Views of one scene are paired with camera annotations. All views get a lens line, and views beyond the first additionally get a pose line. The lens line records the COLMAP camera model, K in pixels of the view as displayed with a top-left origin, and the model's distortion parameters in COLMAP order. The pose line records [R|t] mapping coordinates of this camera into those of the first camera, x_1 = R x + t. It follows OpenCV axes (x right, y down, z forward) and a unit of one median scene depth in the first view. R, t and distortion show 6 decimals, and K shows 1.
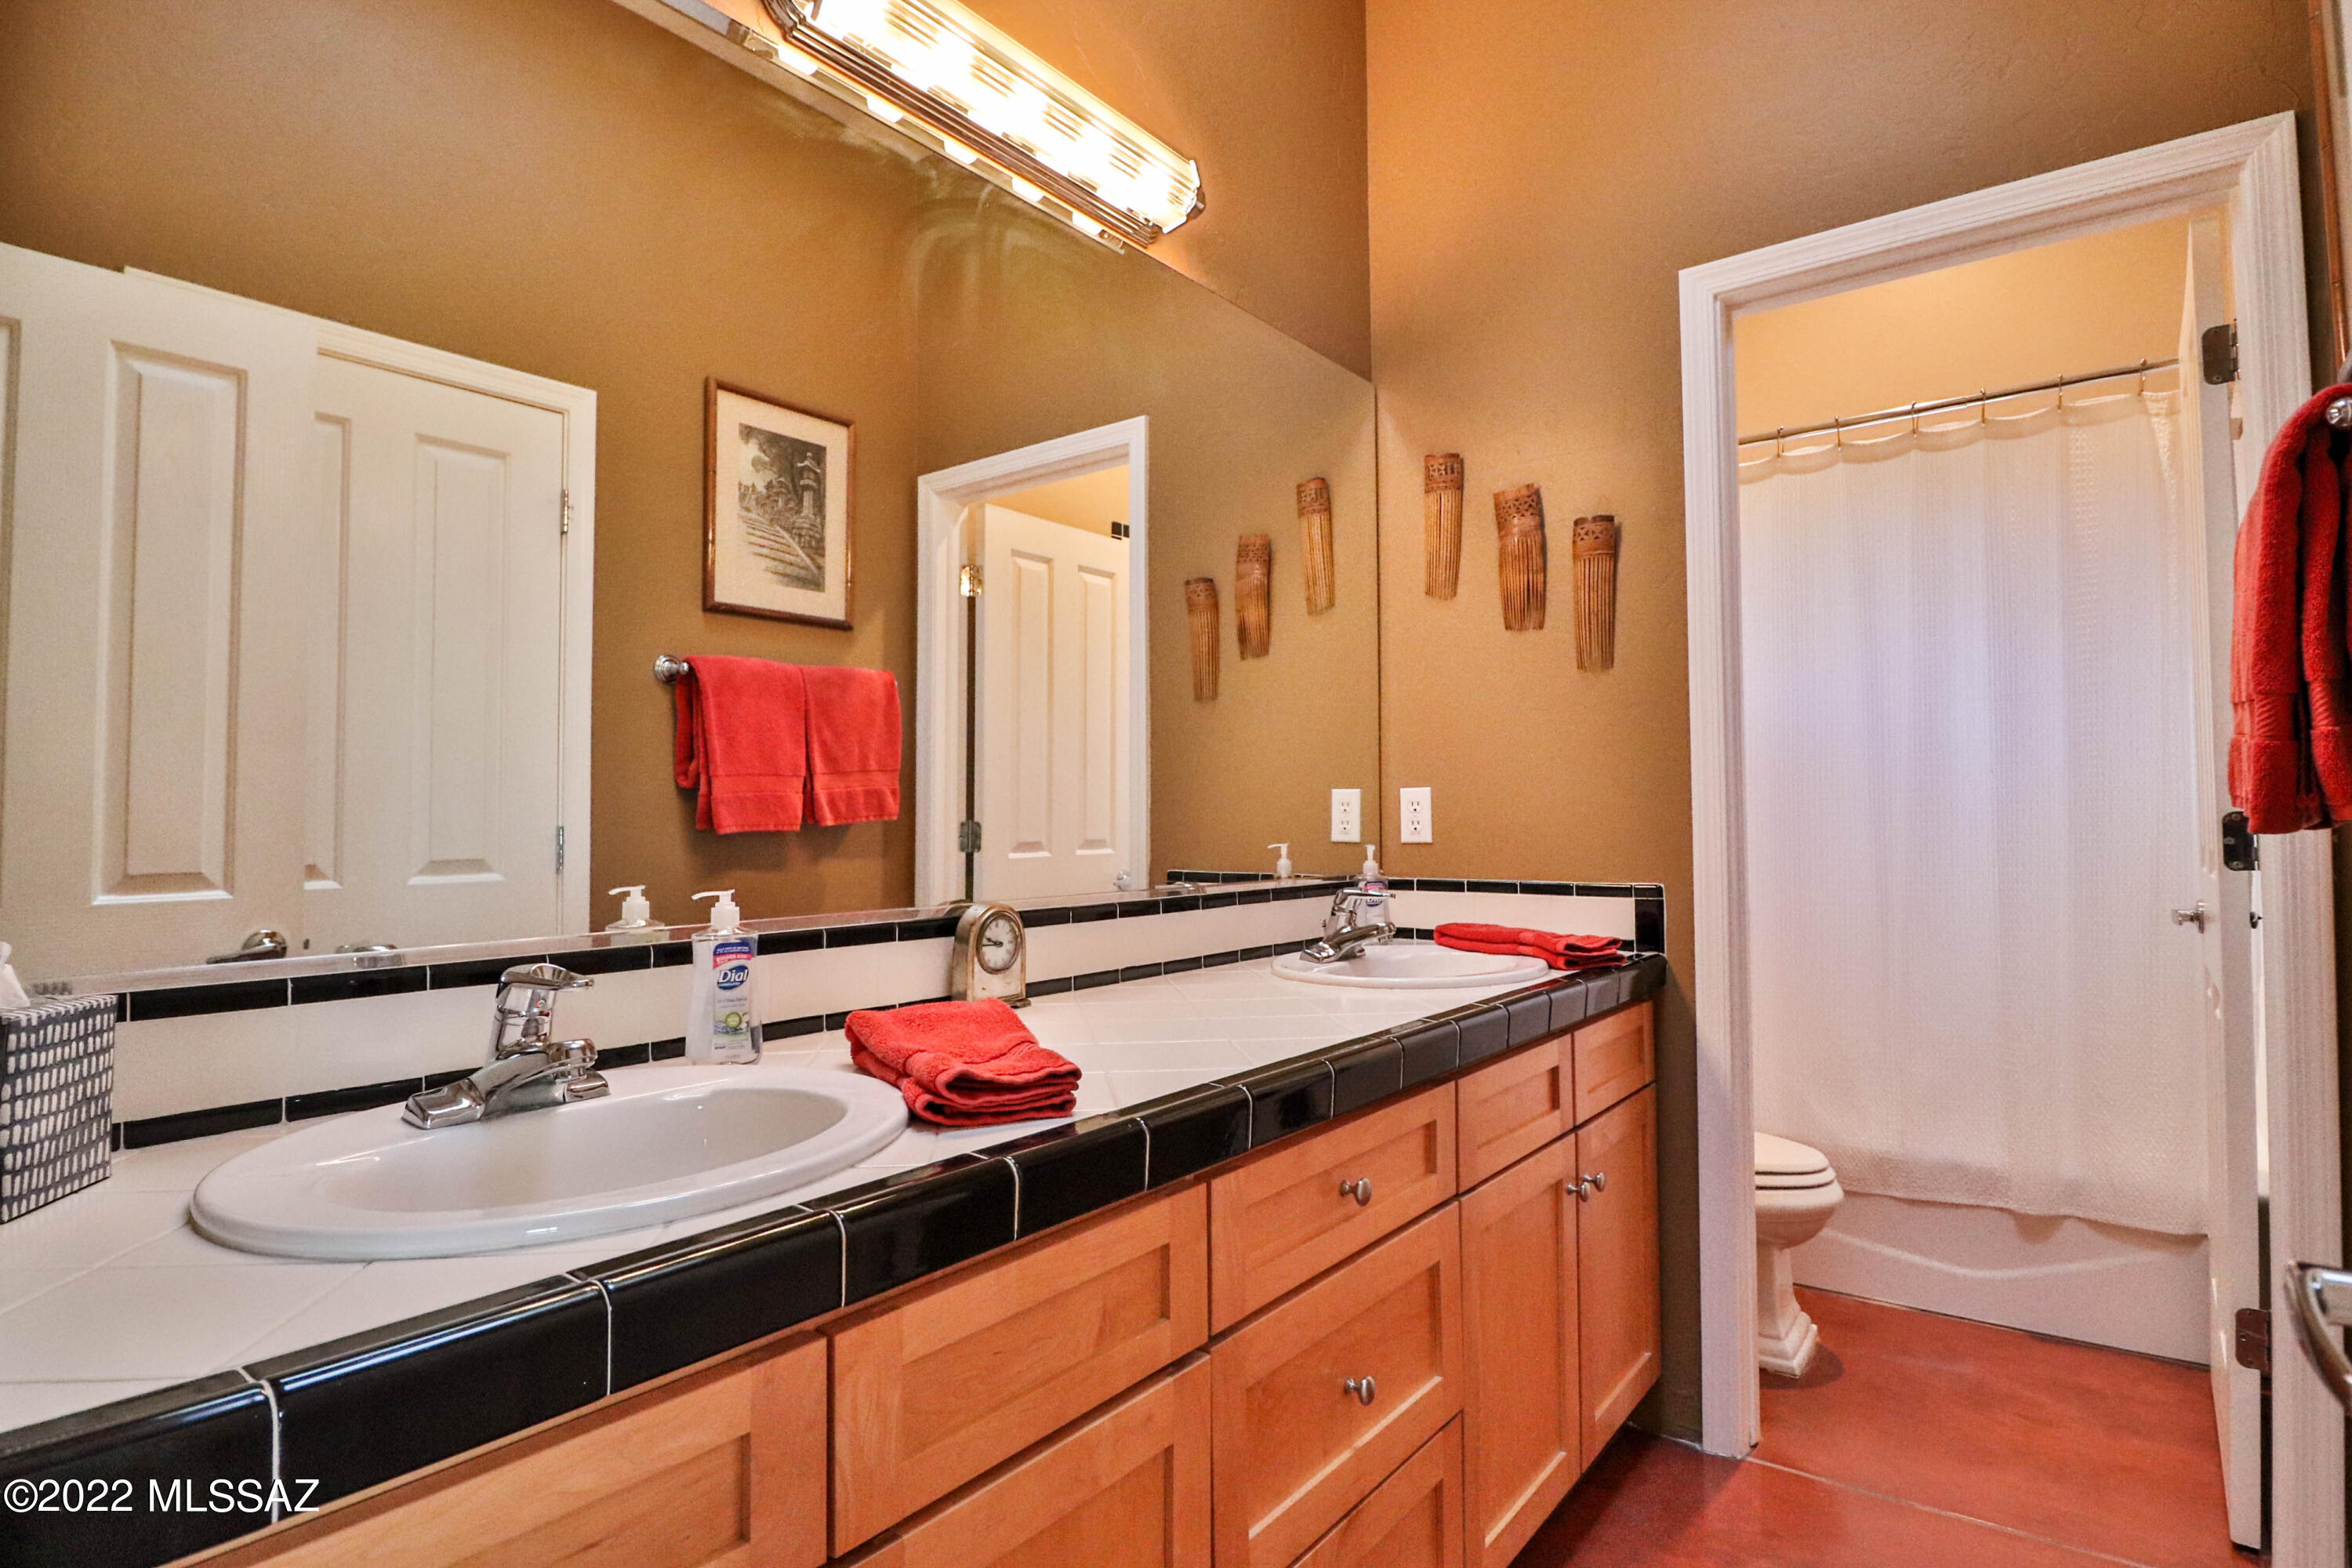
lens RADIAL K [[1221.9, 0, 1168.9], [0, 1221.9, 788.2], [0, 0, 1]] dist [-0.002014, -0.012117]
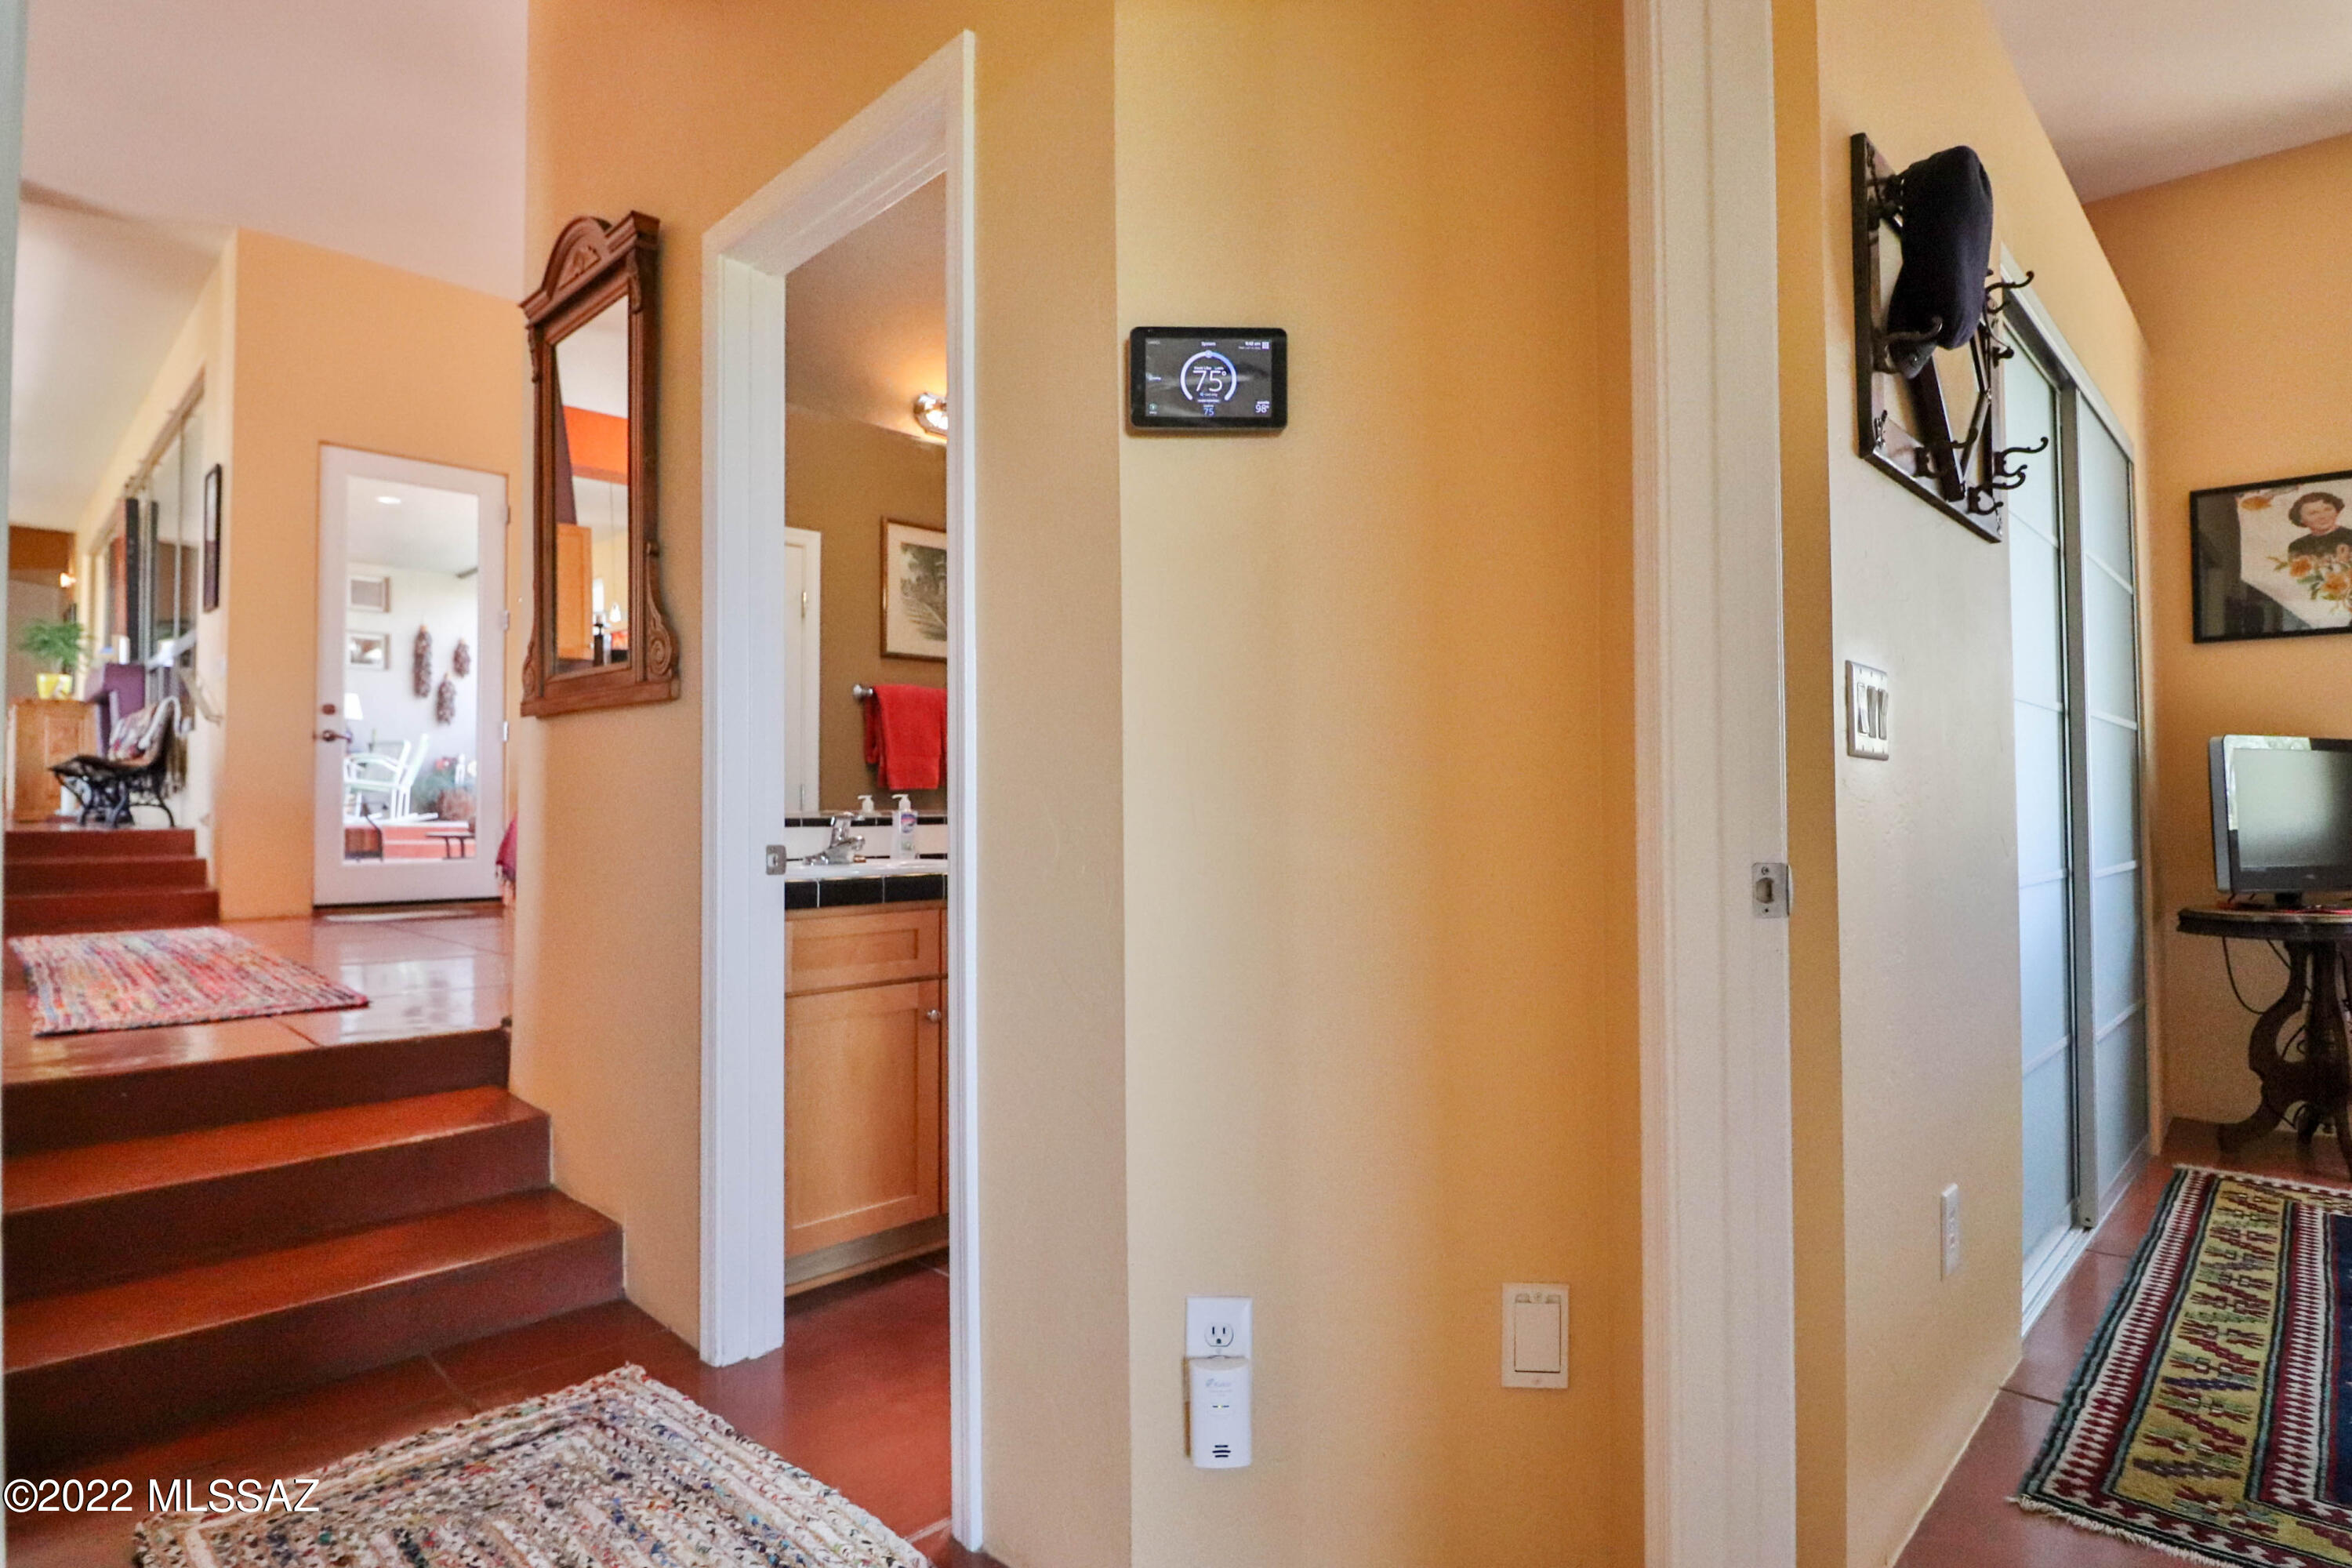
lens RADIAL K [[1221.9, 0, 1167.0], [0, 1221.9, 784.7], [0, 0, 1]] dist [-0.002014, -0.012117]
pose [[0.993563, -0.002066, -0.113263, 0.201628], [0.002660, 0.999984, 0.005090, 0.022004], [0.113251, -0.005359, 0.993552, -0.632271]]
